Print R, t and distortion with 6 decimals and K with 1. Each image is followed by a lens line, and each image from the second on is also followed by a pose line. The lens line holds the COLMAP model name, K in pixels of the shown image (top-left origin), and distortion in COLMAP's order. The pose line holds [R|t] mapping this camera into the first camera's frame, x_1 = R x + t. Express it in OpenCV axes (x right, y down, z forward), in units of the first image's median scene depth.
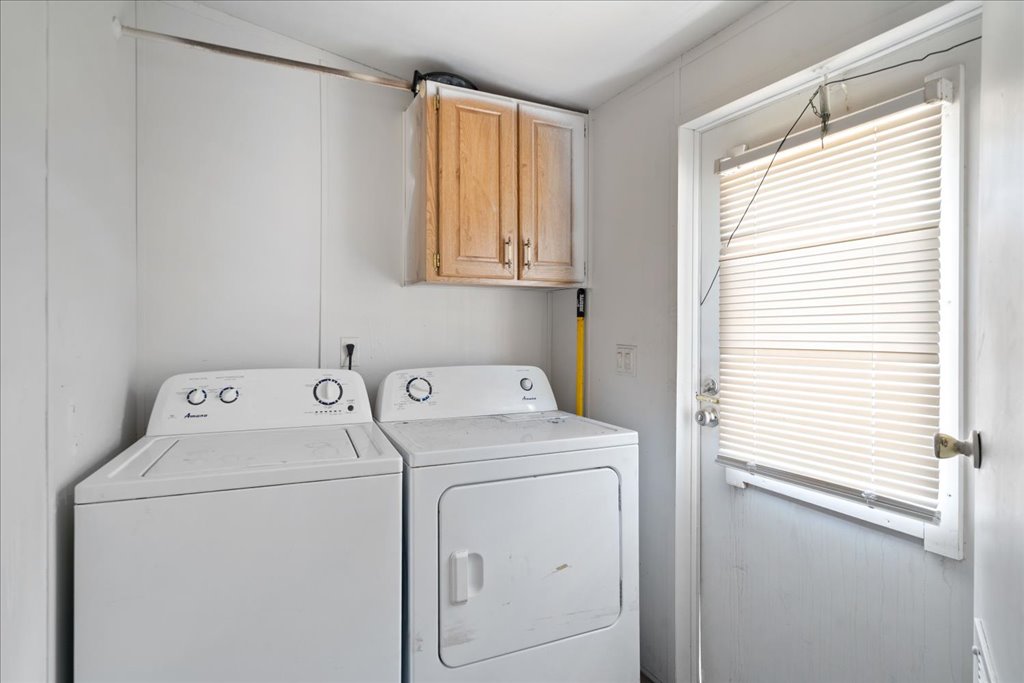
lens RADIAL K [[581.5, 0, 513.9], [0, 581.5, 338.4], [0, 0, 1]] dist [-0.002162, -0.000708]
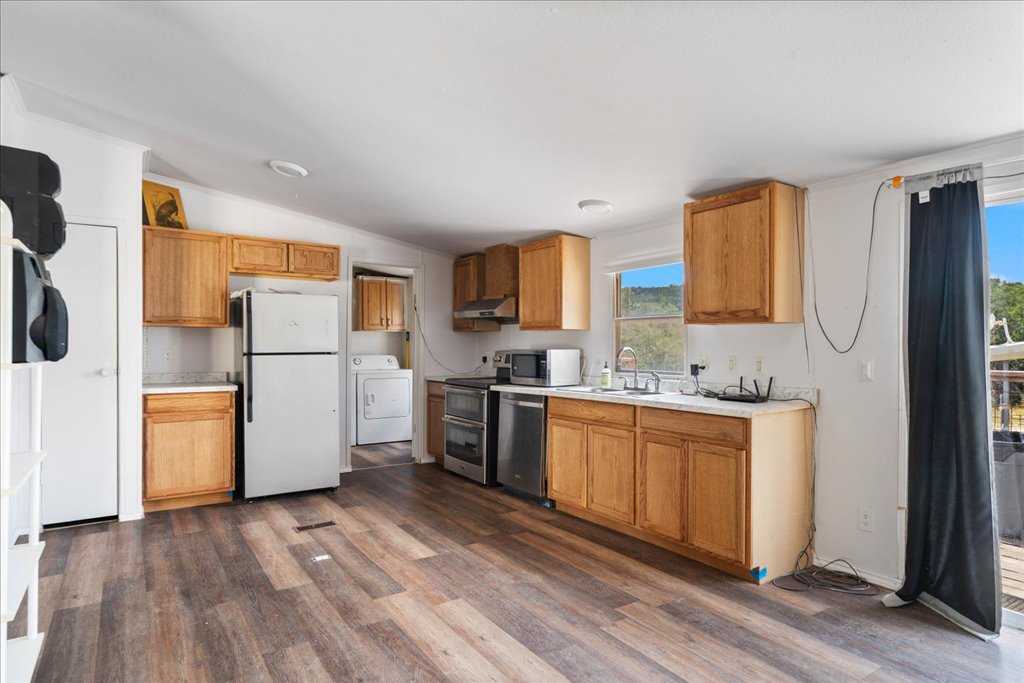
lens RADIAL K [[581.5, 0, 509.0], [0, 581.5, 347.8], [0, 0, 1]] dist [-0.002162, -0.000708]
pose [[0.991359, -0.007416, 0.130970, 0.273276], [0.007849, 0.999965, -0.002790, 0.018719], [-0.130945, 0.003794, 0.991382, -2.486583]]
